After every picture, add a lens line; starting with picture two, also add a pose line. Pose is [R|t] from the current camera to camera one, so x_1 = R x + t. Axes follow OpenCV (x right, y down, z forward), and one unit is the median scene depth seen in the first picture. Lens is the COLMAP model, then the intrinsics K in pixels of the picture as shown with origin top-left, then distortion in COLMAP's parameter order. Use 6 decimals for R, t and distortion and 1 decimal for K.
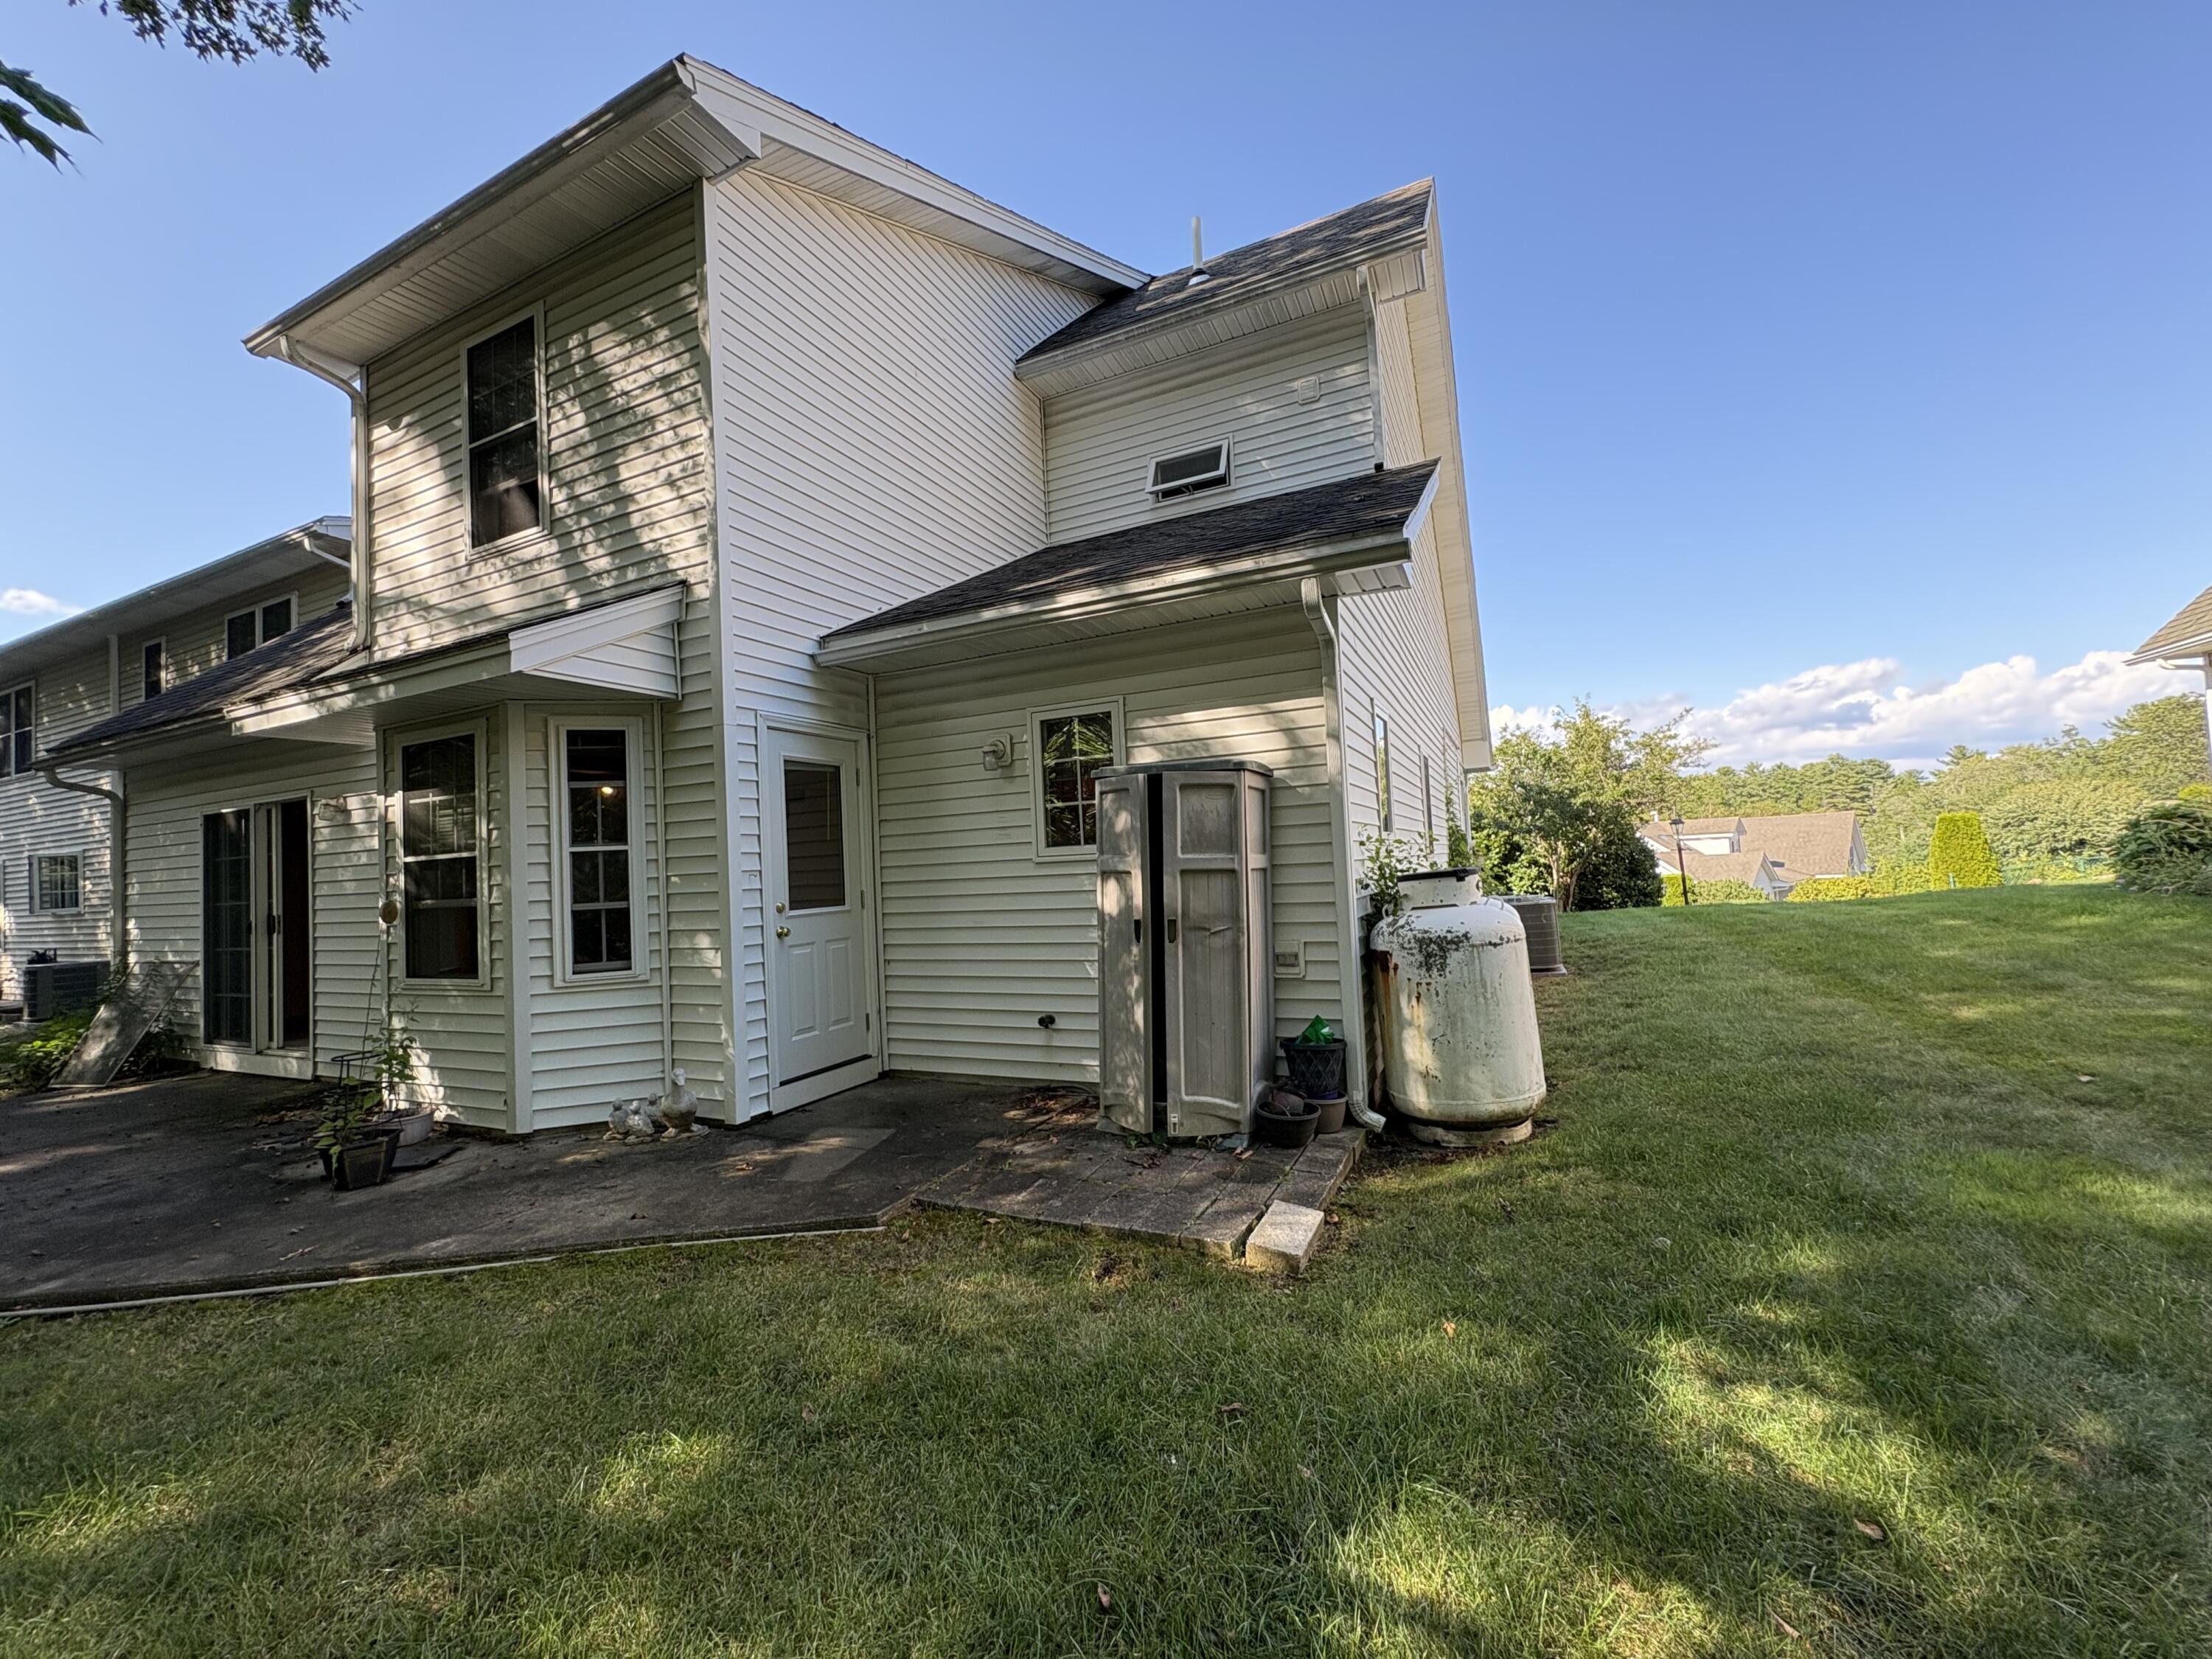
lens RADIAL K [[884.2, 0, 1103.6], [0, 884.2, 827.3], [0, 0, 1]] dist [-0.000395, 0.000397]
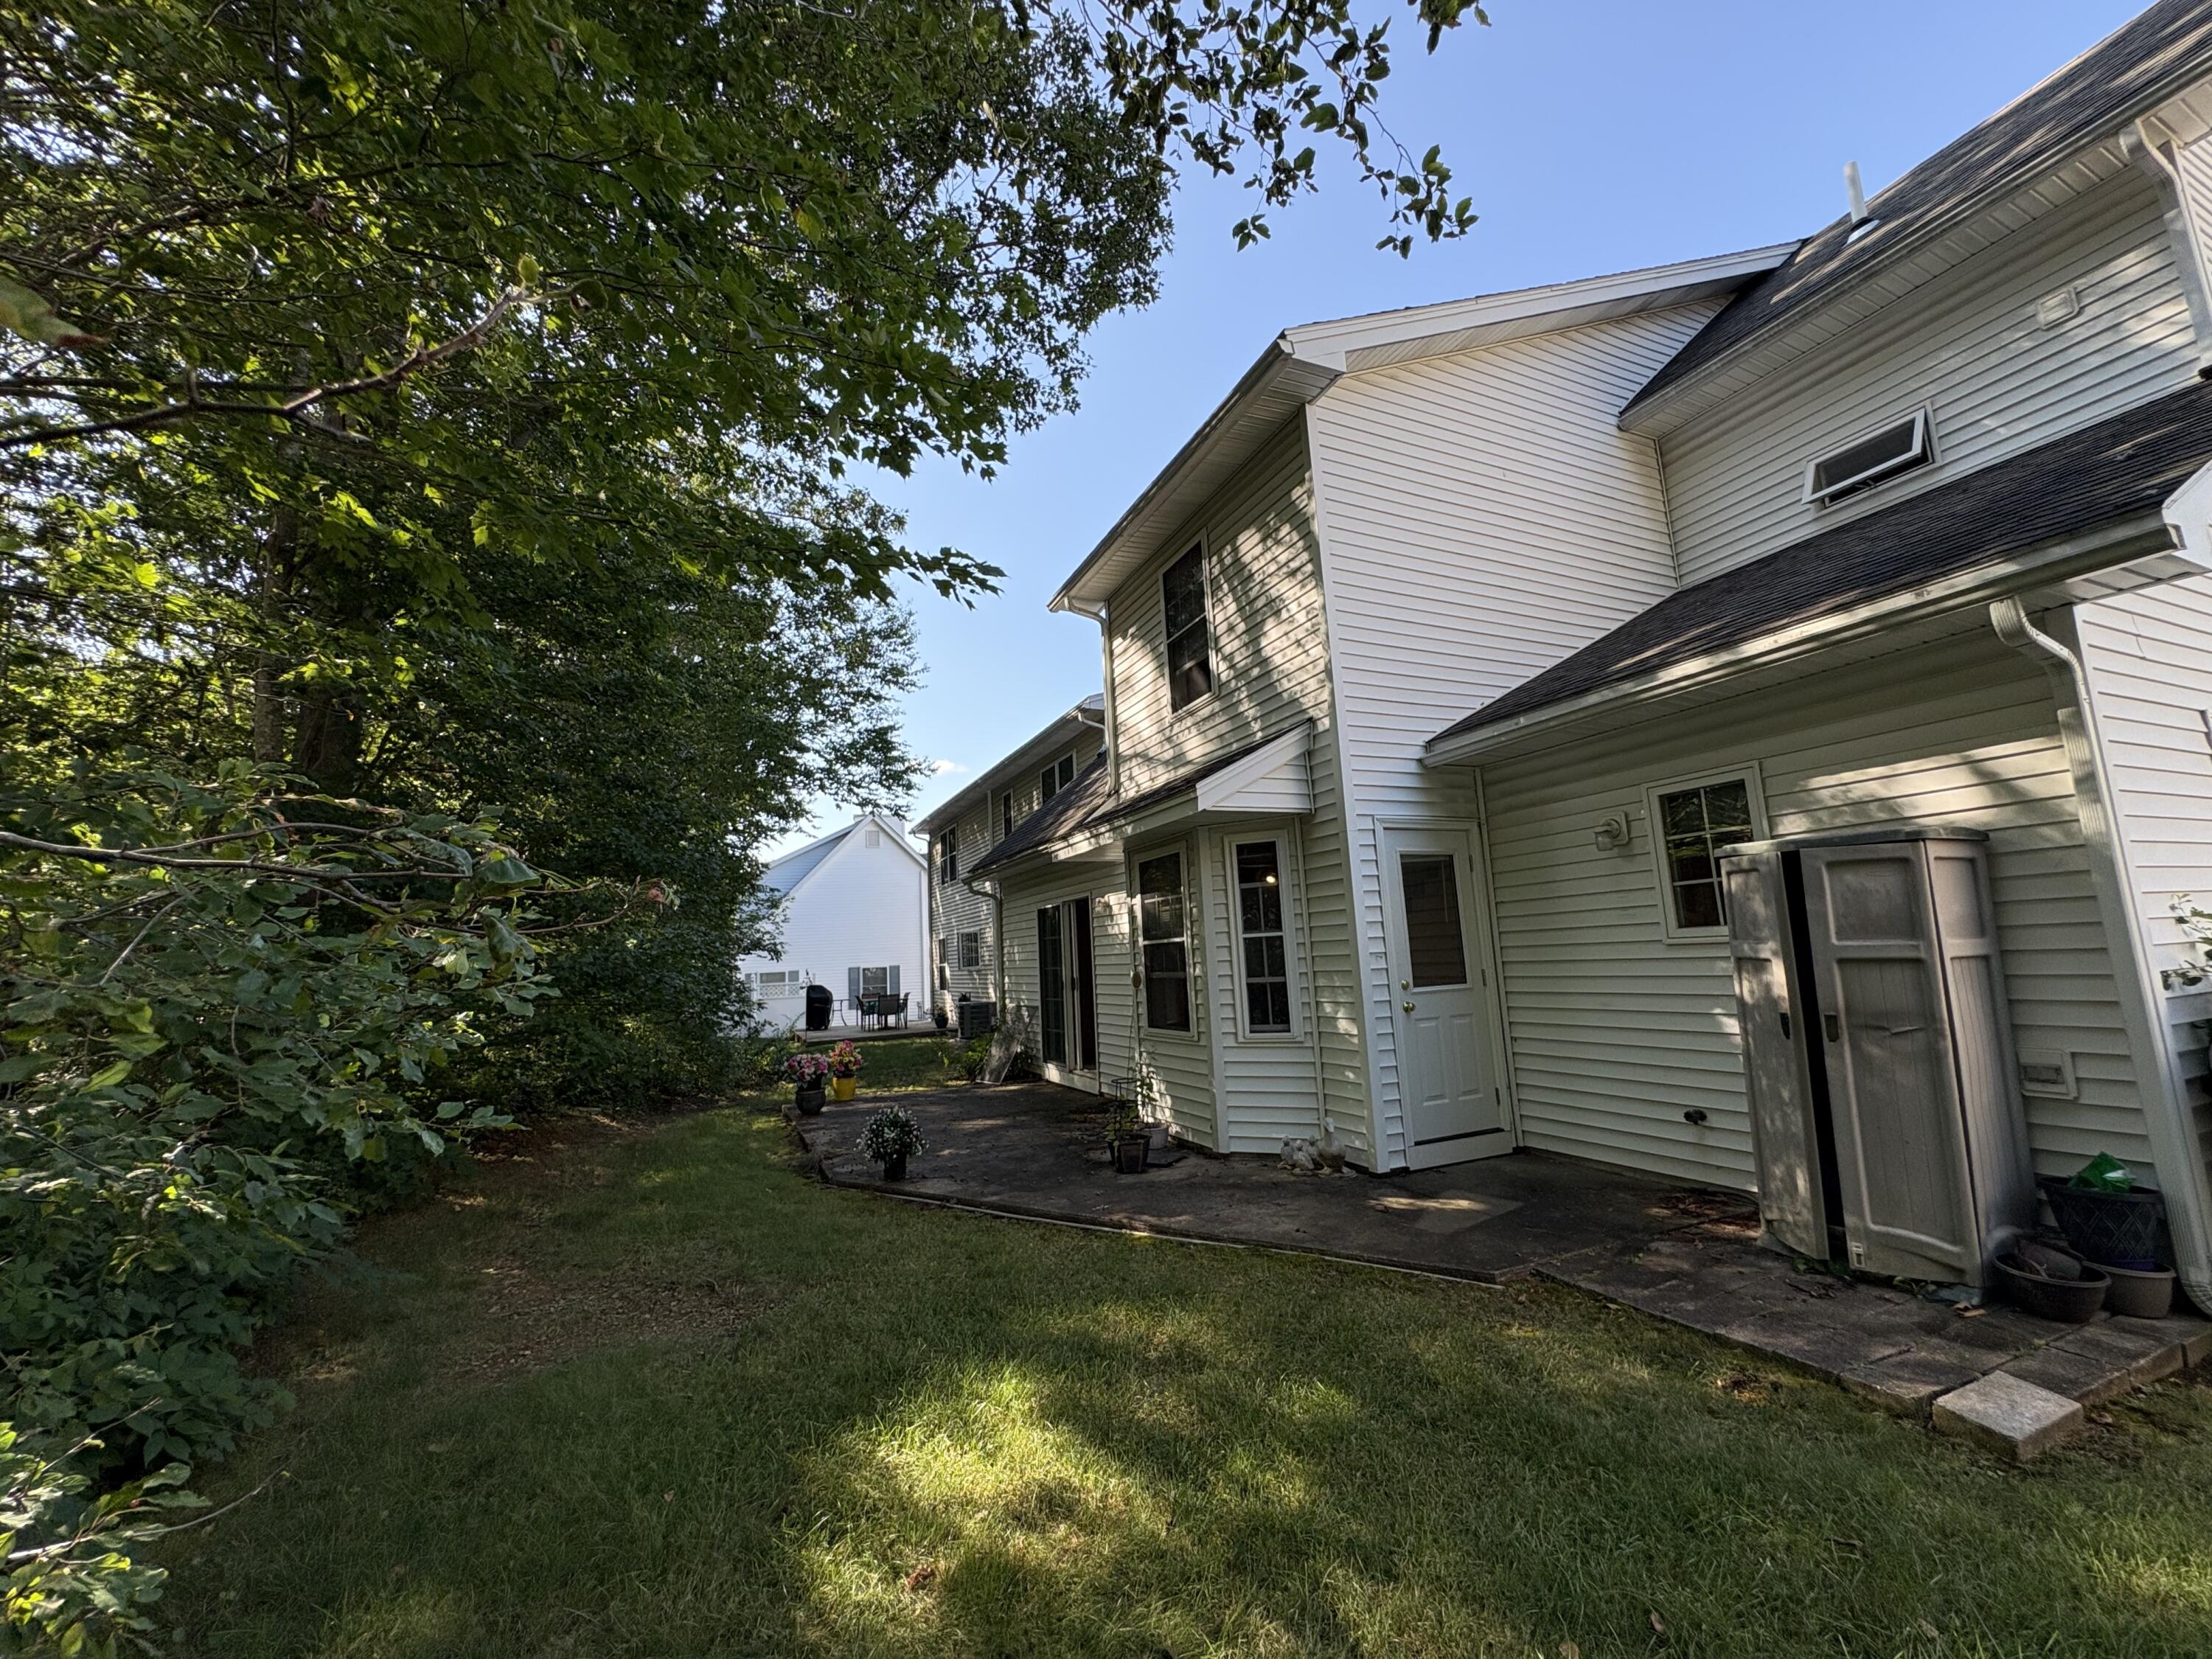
lens RADIAL K [[884.2, 0, 1103.6], [0, 884.2, 827.3], [0, 0, 1]] dist [-0.000395, 0.000397]
pose [[0.757927, -0.085359, -0.646730, 0.099615], [0.039568, 0.995592, -0.085031, -0.031756], [0.651138, 0.038857, 0.757964, -0.131925]]
